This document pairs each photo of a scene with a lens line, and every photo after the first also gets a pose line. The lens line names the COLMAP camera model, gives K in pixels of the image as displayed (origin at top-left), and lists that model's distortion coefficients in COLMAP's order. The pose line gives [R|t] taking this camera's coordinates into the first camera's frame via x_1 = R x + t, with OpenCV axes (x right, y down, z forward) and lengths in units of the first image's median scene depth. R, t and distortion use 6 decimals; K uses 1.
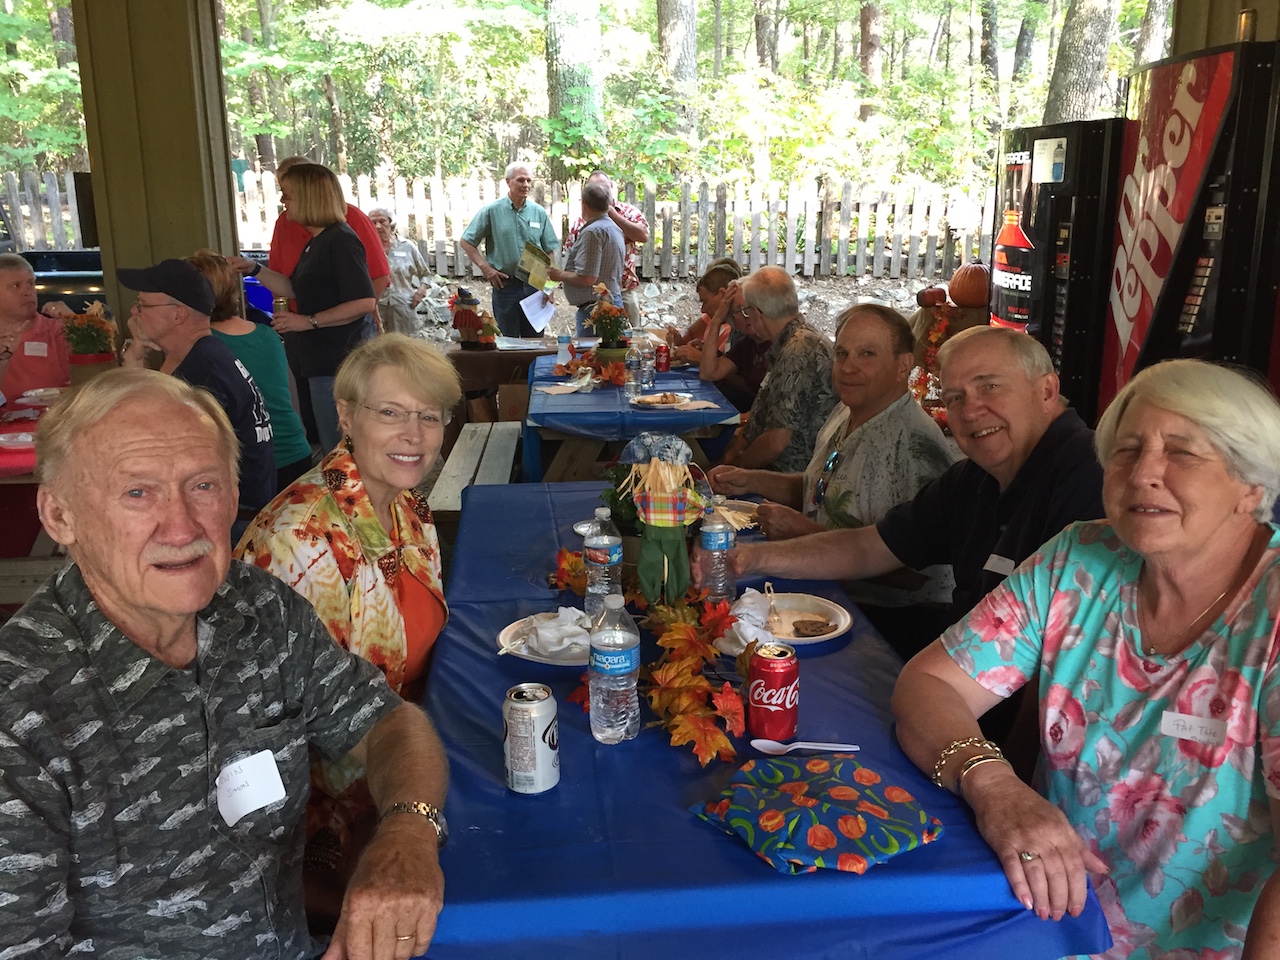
lens RADIAL K [[1122.7, 0, 640.0], [0, 1122.7, 480.0], [0, 0, 1]] dist [0.087596, -0.124390]
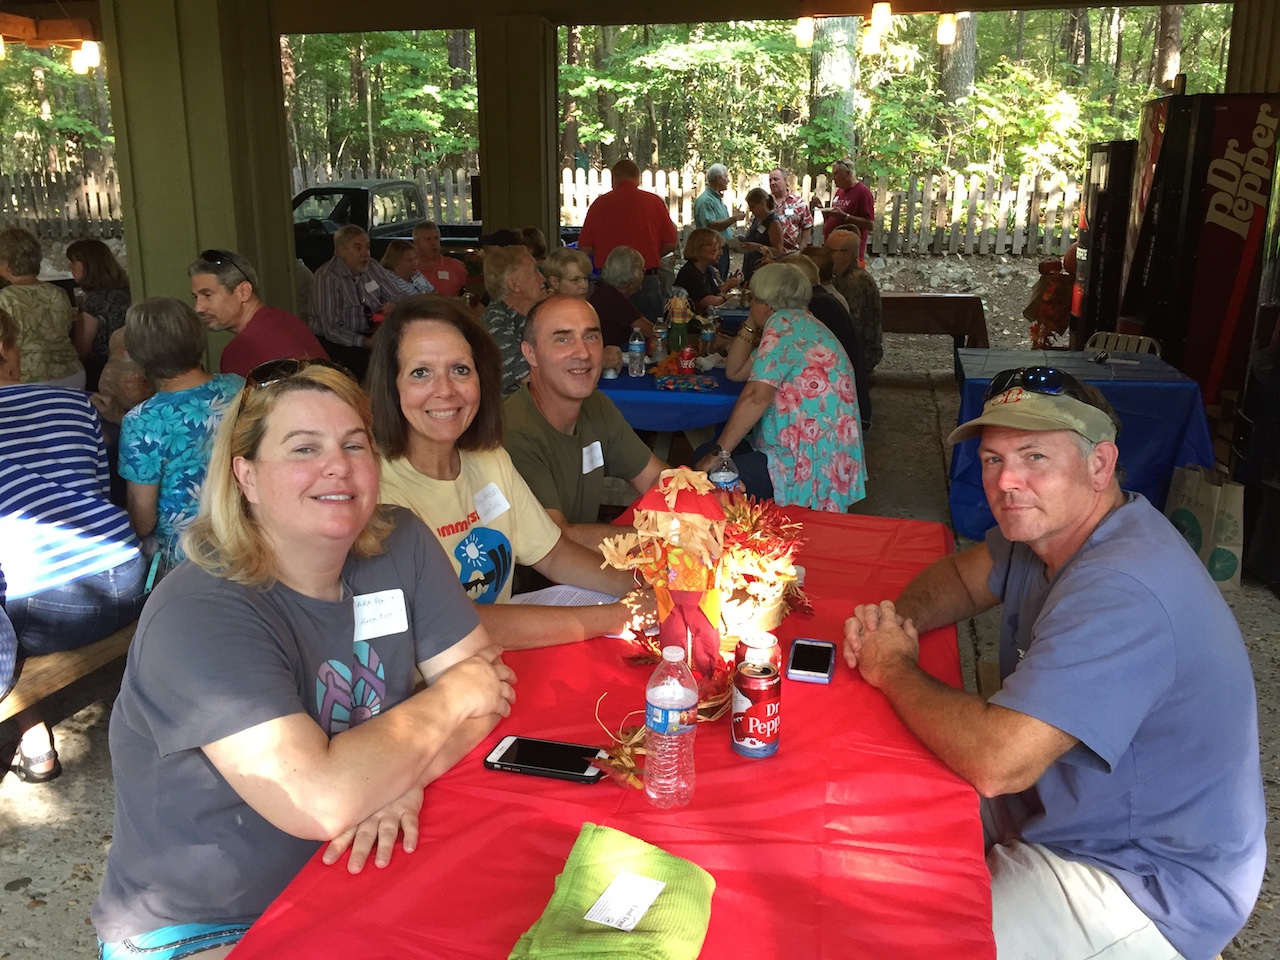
lens RADIAL K [[1122.7, 0, 640.0], [0, 1122.7, 480.0], [0, 0, 1]] dist [0.087596, -0.124390]
pose [[0.959164, 0.078036, -0.271872, 0.113937], [-0.074570, 0.996949, 0.023072, 0.059288], [0.272843, -0.001857, 0.962057, -0.264861]]
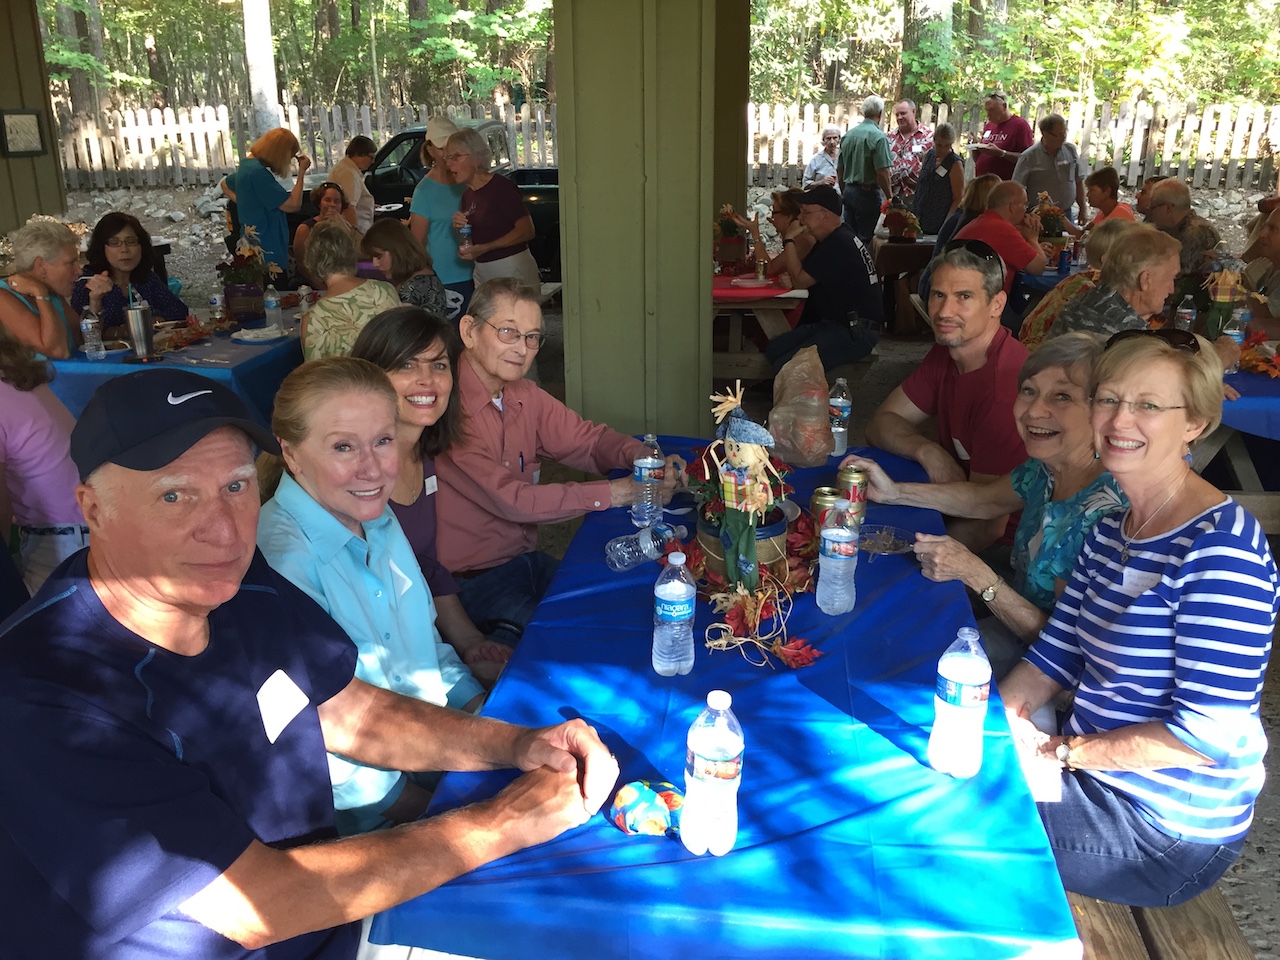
lens RADIAL K [[1122.7, 0, 640.0], [0, 1122.7, 480.0], [0, 0, 1]] dist [0.087596, -0.124390]
pose [[0.981656, 0.051471, -0.183583, -0.111114], [-0.037656, 0.996245, 0.077967, 0.042526], [0.186907, -0.069624, 0.979907, -0.235205]]
